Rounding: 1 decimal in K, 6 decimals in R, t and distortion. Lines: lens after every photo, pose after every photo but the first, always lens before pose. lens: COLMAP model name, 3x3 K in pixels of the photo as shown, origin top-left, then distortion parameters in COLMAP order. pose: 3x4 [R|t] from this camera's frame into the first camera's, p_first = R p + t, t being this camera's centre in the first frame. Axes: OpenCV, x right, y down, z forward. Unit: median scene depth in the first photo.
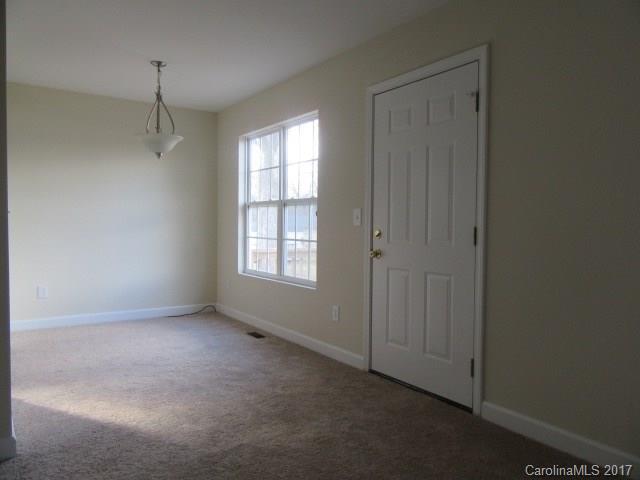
lens RADIAL K [[471.1, 0, 320.0], [0, 471.1, 240.0], [0, 0, 1]] dist [0.004609, 0.002393]
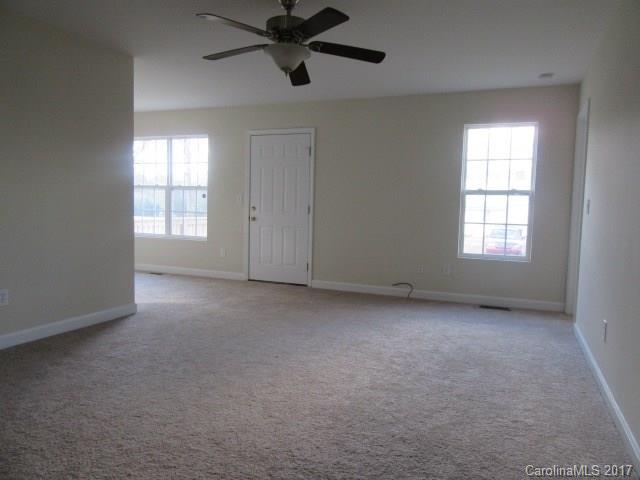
lens RADIAL K [[471.1, 0, 320.0], [0, 471.1, 240.0], [0, 0, 1]] dist [0.004609, 0.002393]
pose [[0.835039, -0.026675, 0.549543, -0.714315], [-0.001753, 0.998690, 0.051140, 0.017264], [-0.550187, -0.043667, 0.833899, -0.763279]]
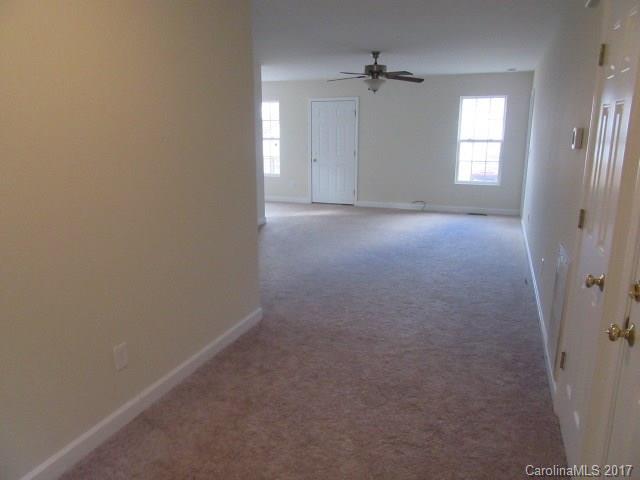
lens RADIAL K [[471.1, 0, 320.0], [0, 471.1, 240.0], [0, 0, 1]] dist [0.004609, 0.002393]
pose [[0.806561, -0.156650, 0.570017, -1.529038], [0.028807, 0.973520, 0.226779, -0.145007], [-0.590448, -0.166490, 0.789716, -1.315411]]
